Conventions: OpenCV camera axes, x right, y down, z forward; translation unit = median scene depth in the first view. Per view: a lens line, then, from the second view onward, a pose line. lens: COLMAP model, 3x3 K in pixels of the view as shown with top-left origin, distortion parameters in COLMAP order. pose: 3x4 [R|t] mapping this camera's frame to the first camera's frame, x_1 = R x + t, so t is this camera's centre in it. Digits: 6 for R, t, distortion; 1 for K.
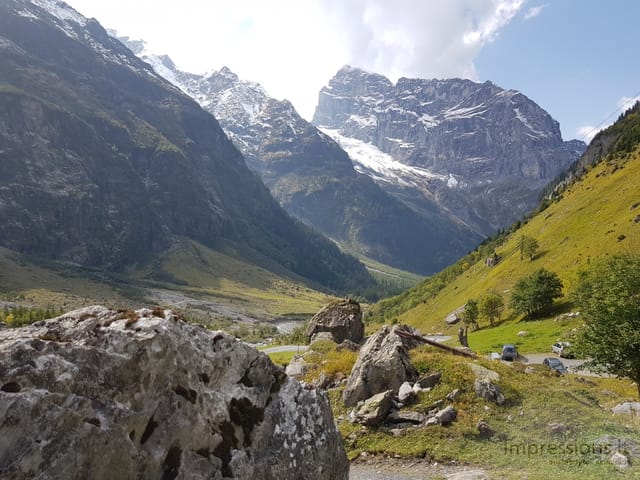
lens RADIAL K [[504.2, 0, 323.0], [0, 504.2, 237.2], [0, 0, 1]] dist [0.000578, -0.010844]
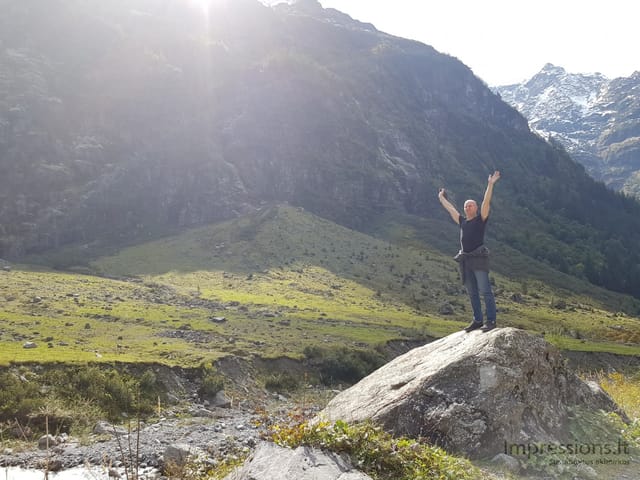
lens RADIAL K [[504.2, 0, 323.0], [0, 504.2, 237.2], [0, 0, 1]] dist [0.000578, -0.010844]
pose [[0.756259, -0.123680, -0.642476, 0.016811], [0.041320, 0.989039, -0.141758, 0.032879], [0.652966, 0.080659, 0.753080, 0.228312]]
